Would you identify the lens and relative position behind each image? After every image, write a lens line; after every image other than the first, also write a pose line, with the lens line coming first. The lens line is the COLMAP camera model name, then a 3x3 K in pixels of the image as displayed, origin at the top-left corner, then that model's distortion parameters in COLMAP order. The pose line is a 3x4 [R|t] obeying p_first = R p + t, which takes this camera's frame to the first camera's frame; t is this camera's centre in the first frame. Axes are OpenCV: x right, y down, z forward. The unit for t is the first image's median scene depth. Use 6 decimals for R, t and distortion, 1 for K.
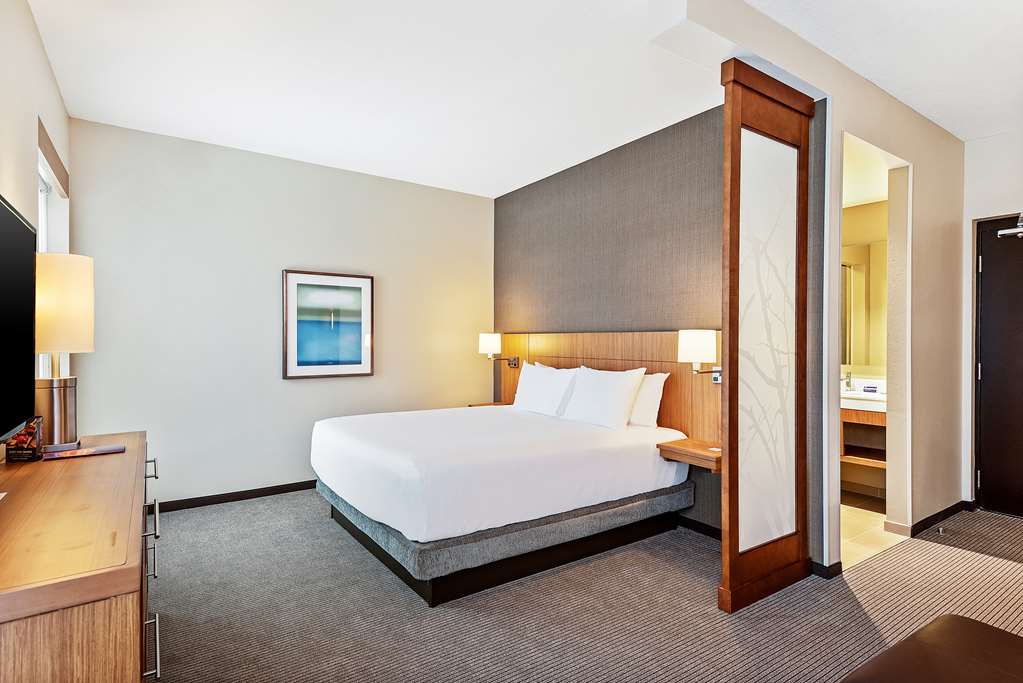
lens RADIAL K [[512.4, 0, 515.6], [0, 512.4, 344.9], [0, 0, 1]] dist [0.001754, -0.000057]
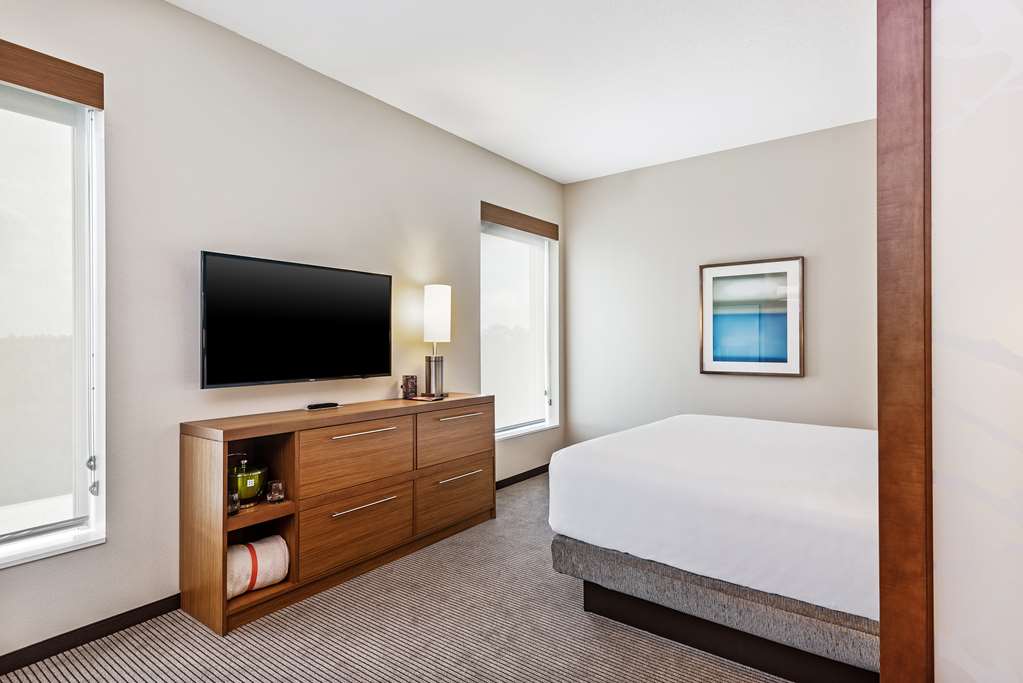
lens RADIAL K [[529.5, 0, 515.6], [0, 529.5, 336.9], [0, 0, 1]] dist [0.004757, -0.000141]
pose [[0.305607, -0.010650, -0.952098, 0.418020], [-0.005041, 0.999905, -0.012802, 0.009532], [0.952144, 0.008712, 0.305524, 0.322286]]
